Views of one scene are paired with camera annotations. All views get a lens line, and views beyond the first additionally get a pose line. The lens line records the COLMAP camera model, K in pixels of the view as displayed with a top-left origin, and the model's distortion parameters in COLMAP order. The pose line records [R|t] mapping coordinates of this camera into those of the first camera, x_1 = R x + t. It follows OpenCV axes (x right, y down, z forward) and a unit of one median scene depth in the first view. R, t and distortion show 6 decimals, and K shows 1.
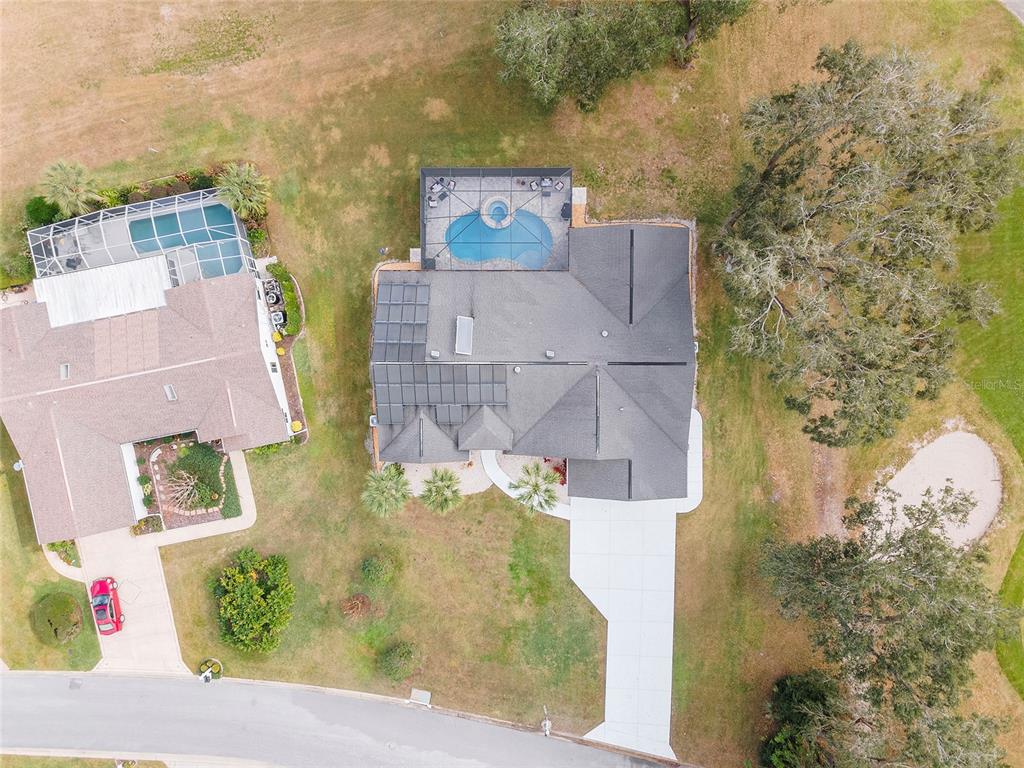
lens RADIAL K [[745.2, 0, 512.0], [0, 745.2, 384.0], [0, 0, 1]] dist [0.045468, 0.007933]
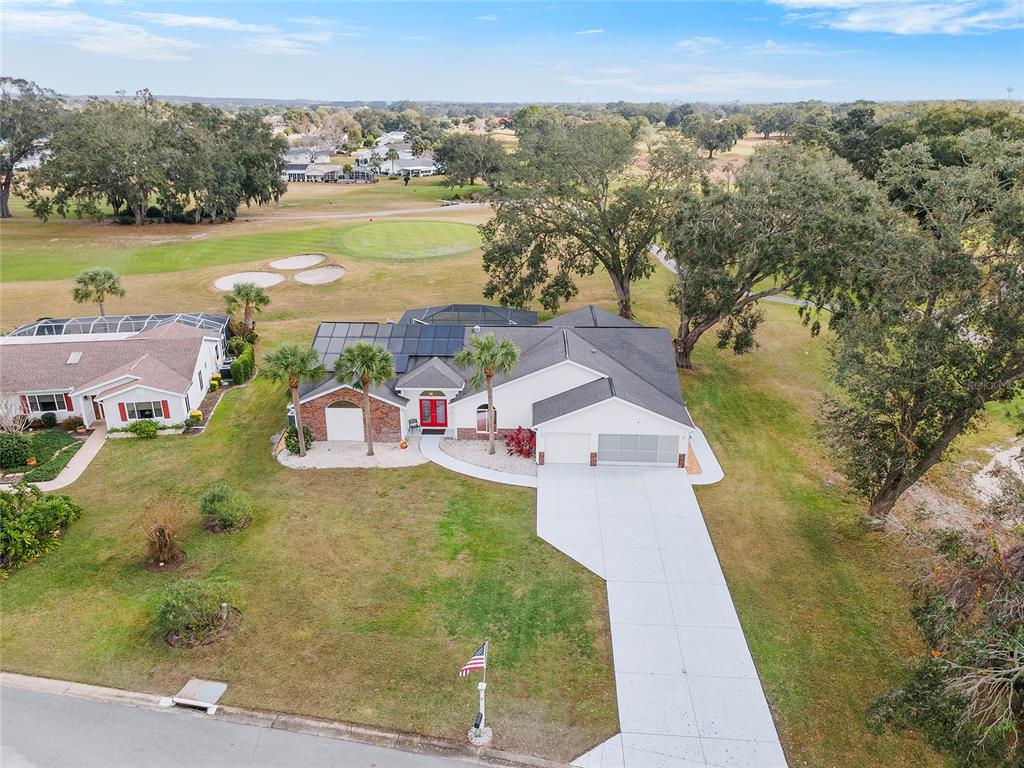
lens RADIAL K [[745.2, 0, 512.0], [0, 745.2, 384.0], [0, 0, 1]] dist [0.045468, 0.007933]
pose [[0.999096, 0.038852, -0.017282, 0.062648], [-0.029062, 0.327211, -0.944504, 0.782078], [-0.031042, 0.944152, 0.328044, 0.682210]]
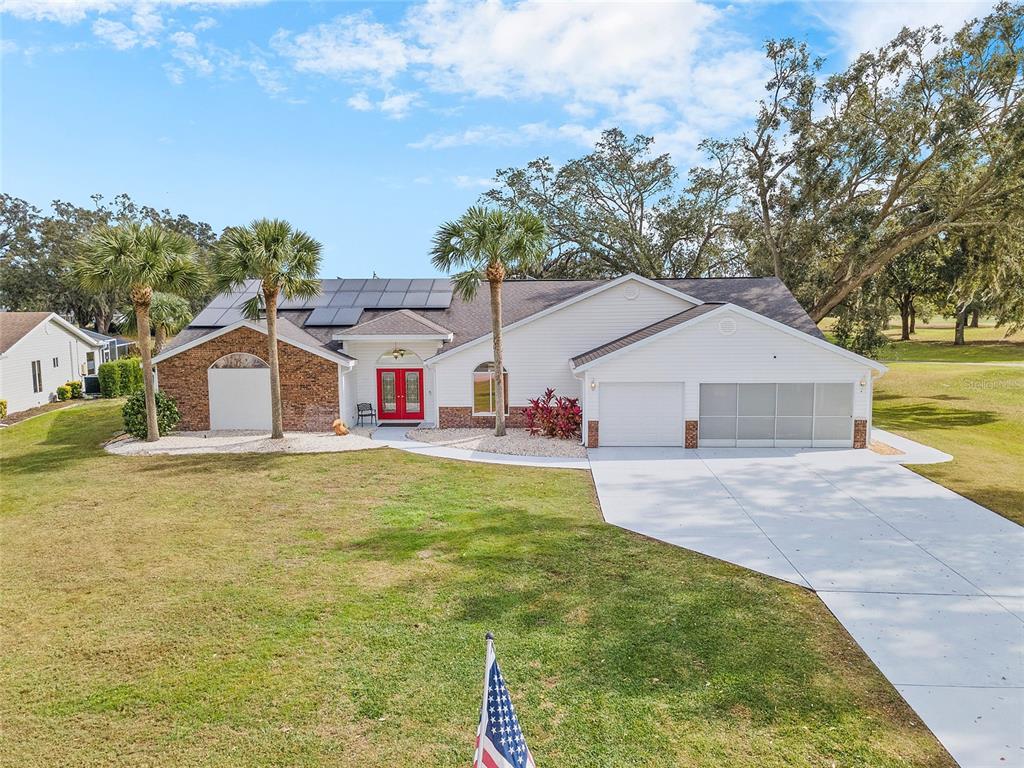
lens RADIAL K [[745.2, 0, 512.0], [0, 745.2, 384.0], [0, 0, 1]] dist [0.045468, 0.007933]
pose [[0.999135, 0.026238, -0.032275, 0.051689], [-0.034423, 0.086034, -0.995697, 0.512365], [-0.023348, 0.995947, 0.086862, 0.921937]]
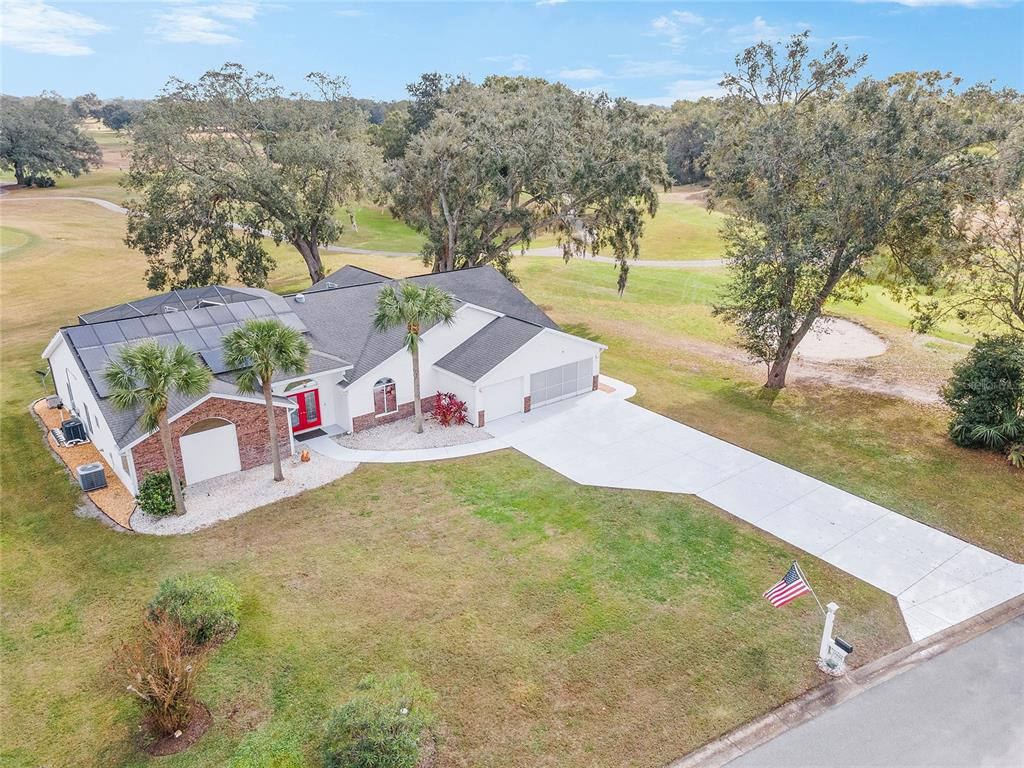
lens RADIAL K [[745.2, 0, 512.0], [0, 745.2, 384.0], [0, 0, 1]] dist [0.045468, 0.007933]
pose [[0.766345, -0.193702, 0.612532, -0.262368], [0.642399, 0.240302, -0.727721, 0.584622], [-0.006231, 0.951175, 0.308588, 0.766940]]
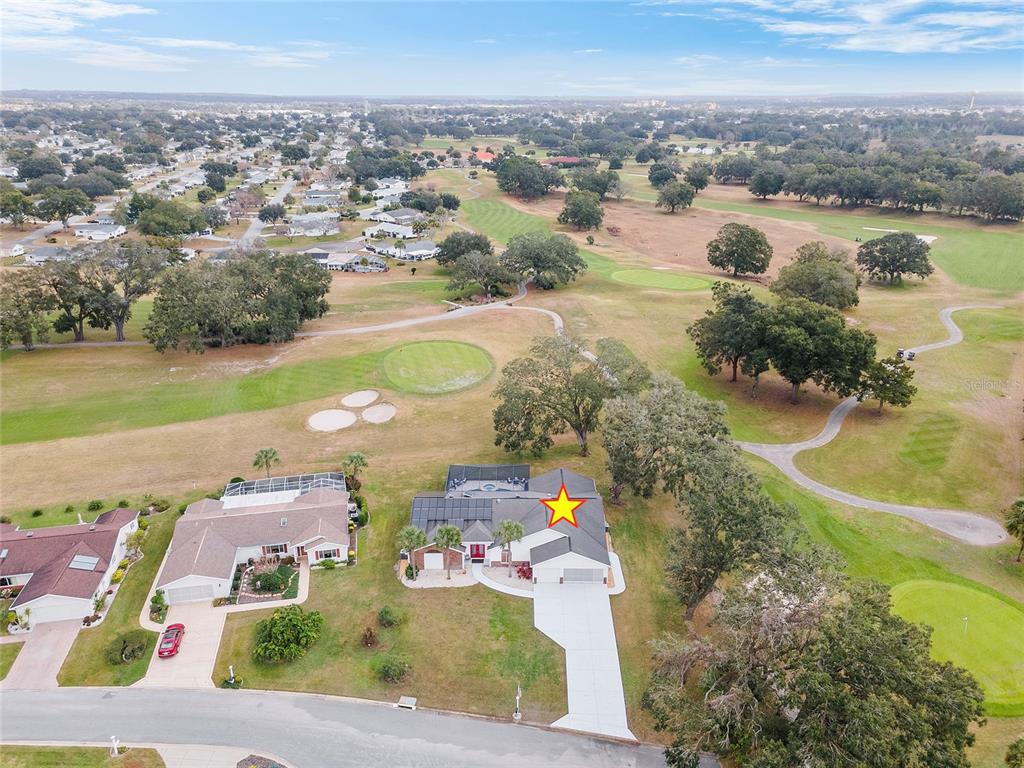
lens RADIAL K [[745.2, 0, 512.0], [0, 745.2, 384.0], [0, 0, 1]] dist [0.045468, 0.007933]
pose [[0.999641, 0.025916, 0.006807, 0.017520], [-0.002113, 0.329503, -0.944152, 1.353583], [-0.026711, 0.943799, 0.329440, 0.161878]]
